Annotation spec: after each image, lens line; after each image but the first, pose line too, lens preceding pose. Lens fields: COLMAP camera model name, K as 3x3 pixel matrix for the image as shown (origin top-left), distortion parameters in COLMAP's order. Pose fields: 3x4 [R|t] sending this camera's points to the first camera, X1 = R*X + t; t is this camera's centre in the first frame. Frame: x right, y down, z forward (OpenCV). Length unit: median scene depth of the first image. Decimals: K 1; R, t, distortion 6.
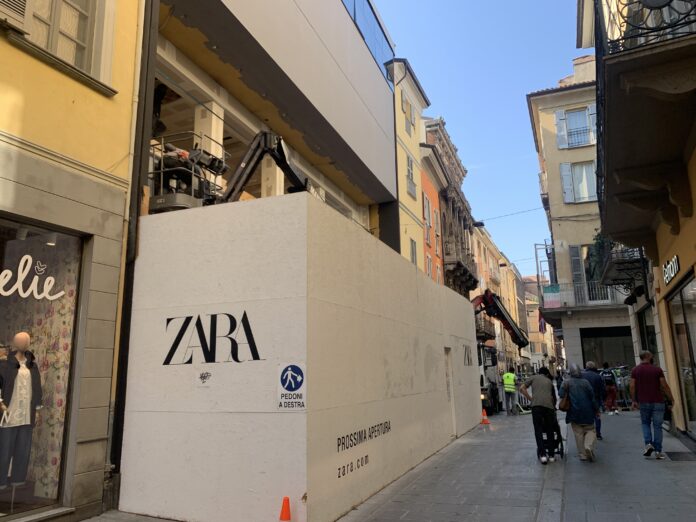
lens RADIAL K [[523.8, 0, 348.0], [0, 523.8, 261.0], [0, 0, 1]] dist [0.051559, -0.081075]
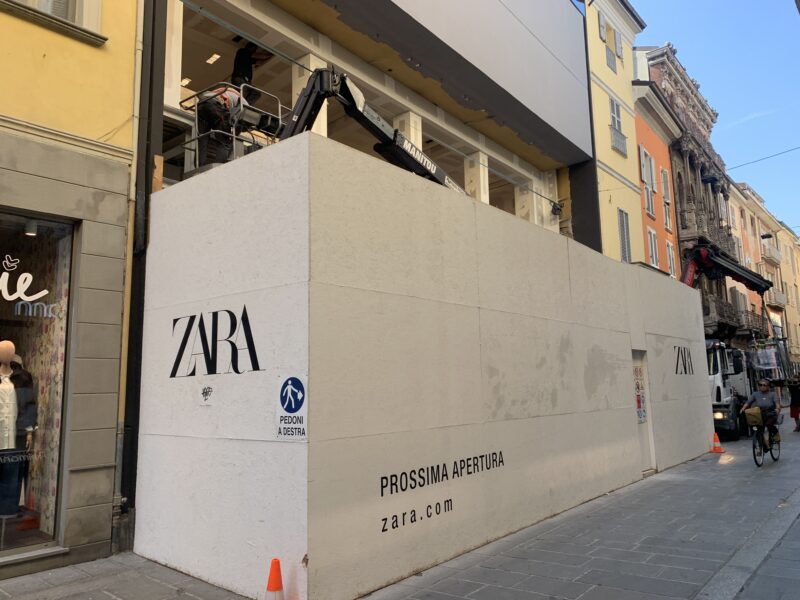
lens RADIAL K [[602.1, 0, 400.0], [0, 602.1, 300.0], [0, 0, 1]] dist [0.051559, -0.081075]
pose [[0.955686, -0.044298, -0.291035, 0.233953], [0.065292, 0.995887, 0.062817, 0.043502], [0.287055, -0.079036, 0.954648, 0.223868]]
